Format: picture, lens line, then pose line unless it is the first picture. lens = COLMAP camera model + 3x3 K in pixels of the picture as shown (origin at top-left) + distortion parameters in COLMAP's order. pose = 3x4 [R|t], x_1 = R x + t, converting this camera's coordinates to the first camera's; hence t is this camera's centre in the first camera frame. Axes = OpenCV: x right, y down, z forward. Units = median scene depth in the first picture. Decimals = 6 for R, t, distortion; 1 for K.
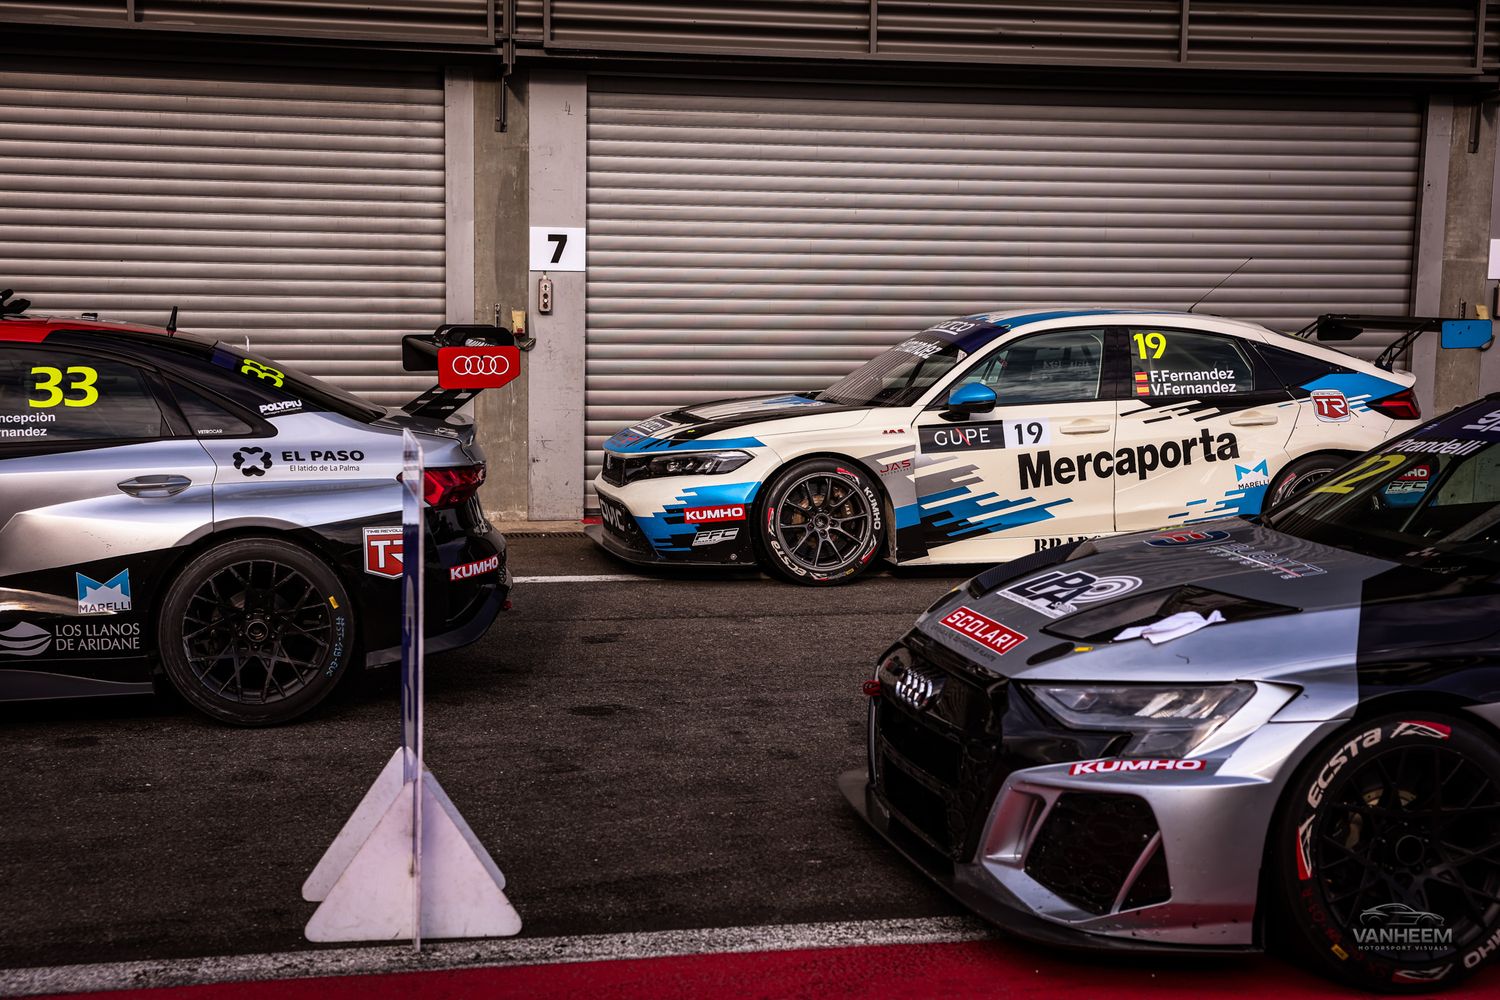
lens RADIAL K [[2321.8, 0, 750.4], [0, 2321.8, 502.2], [0, 0, 1]] dist [0.183170, 0.000000]
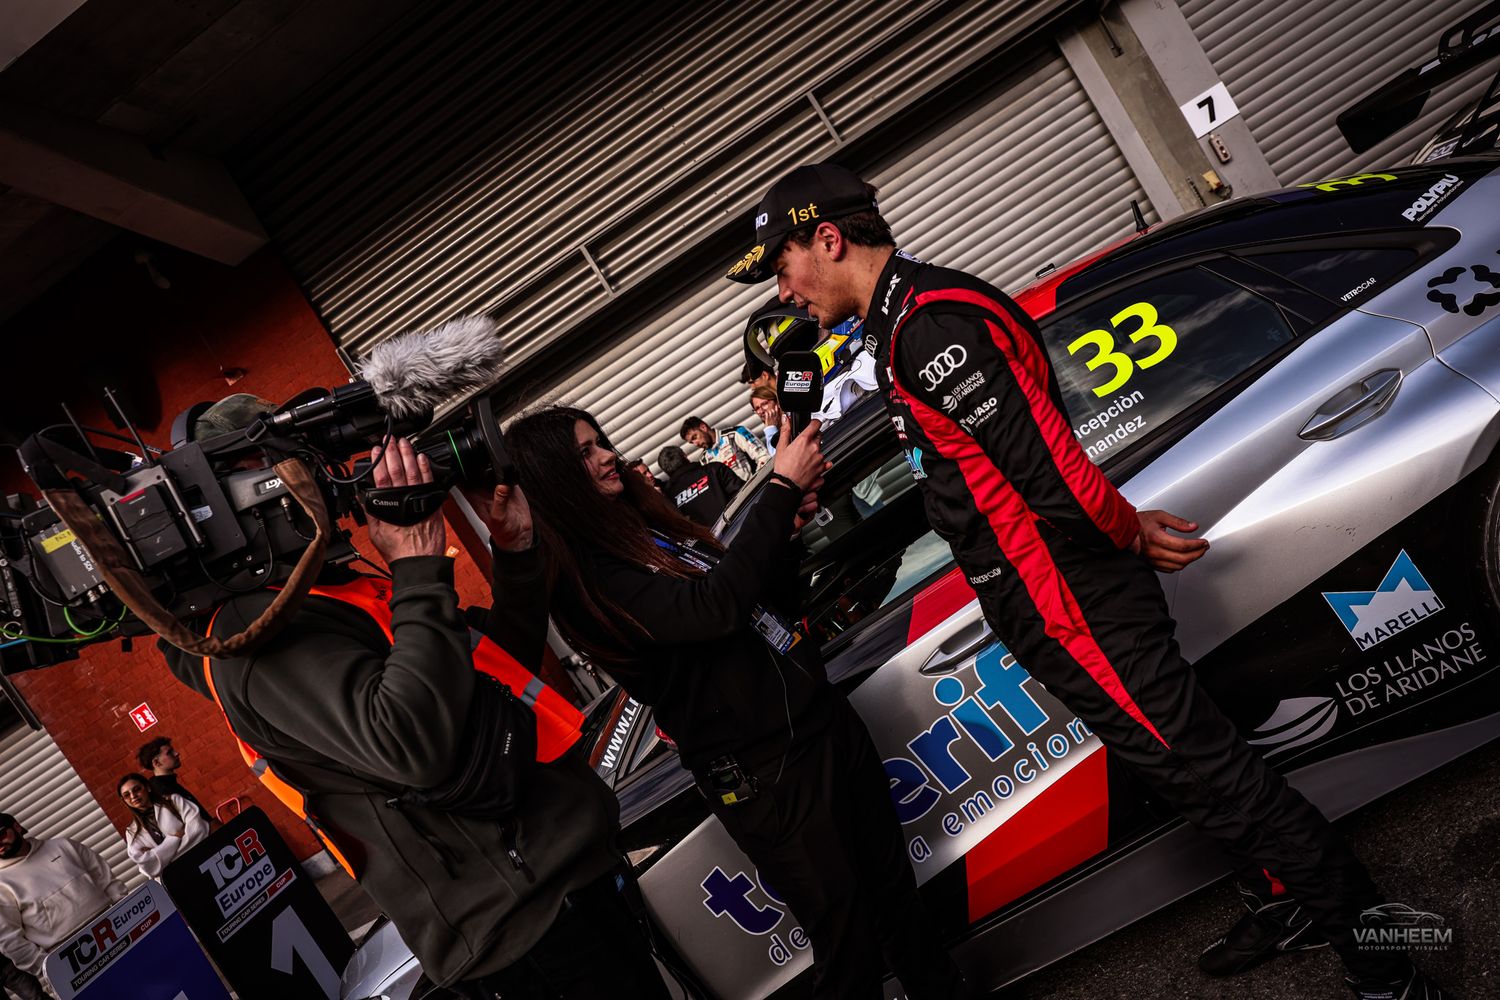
lens RADIAL K [[1033.7, 0, 749.4], [0, 1033.7, 498.4], [0, 0, 1]] dist [-0.001260, -0.000206]
pose [[0.785900, -0.480580, -0.389106, -0.279734], [0.502840, 0.862923, -0.050170, -0.050162], [0.359879, -0.156229, 0.919826, 0.691865]]
